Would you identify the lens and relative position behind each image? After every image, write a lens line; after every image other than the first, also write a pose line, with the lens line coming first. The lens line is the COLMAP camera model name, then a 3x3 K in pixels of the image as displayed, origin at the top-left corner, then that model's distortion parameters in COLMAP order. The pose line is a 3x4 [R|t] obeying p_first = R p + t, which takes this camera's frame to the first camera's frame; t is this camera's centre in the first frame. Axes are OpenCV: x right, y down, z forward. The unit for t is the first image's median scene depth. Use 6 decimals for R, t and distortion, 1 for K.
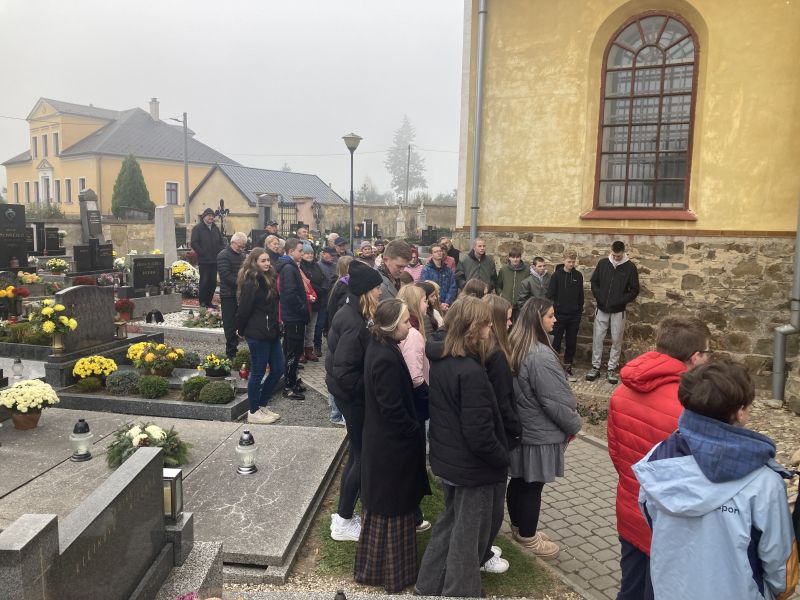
lens RADIAL K [[646.8, 0, 400.5], [0, 646.8, 306.7], [0, 0, 1]] dist [0.024568, -0.005585]
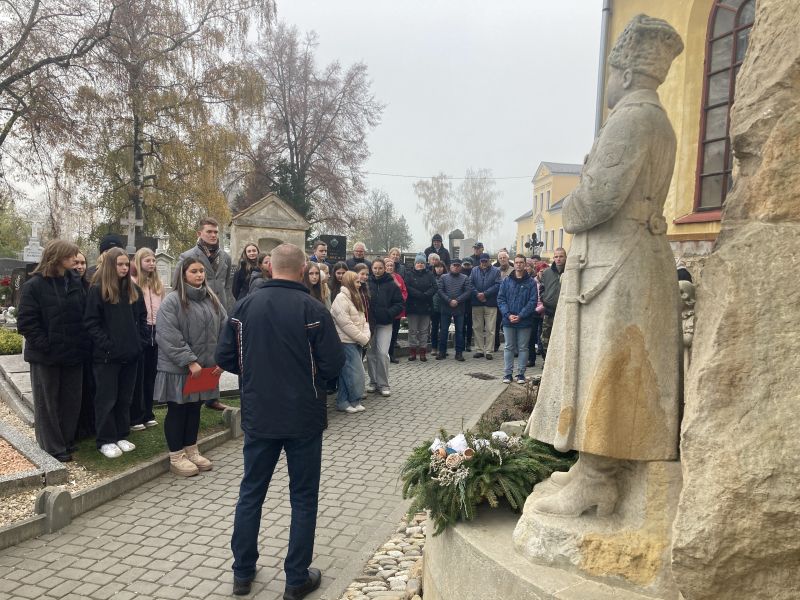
lens RADIAL K [[646.8, 0, 404.2], [0, 646.8, 304.0], [0, 0, 1]] dist [0.024568, -0.005585]
pose [[0.711952, 0.047533, -0.700618, 0.619995], [-0.106642, 0.993453, -0.040967, 0.035616], [0.694084, 0.103881, 0.712360, 0.186325]]
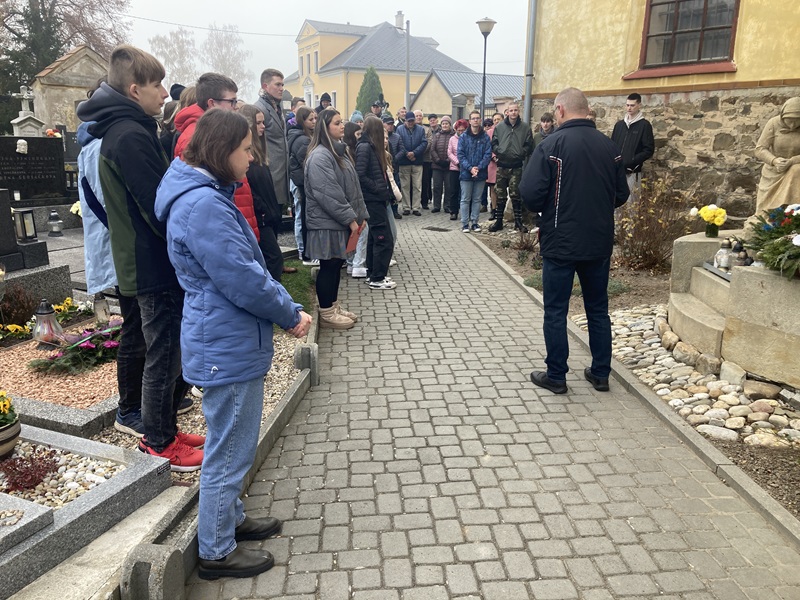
lens RADIAL K [[646.8, 0, 403.4], [0, 646.8, 301.1], [0, 0, 1]] dist [0.024568, -0.005585]
pose [[0.923839, 0.081870, -0.373923, 0.365920], [-0.037687, 0.991567, 0.123990, 0.082080], [0.380921, -0.100455, 0.919134, -0.038411]]
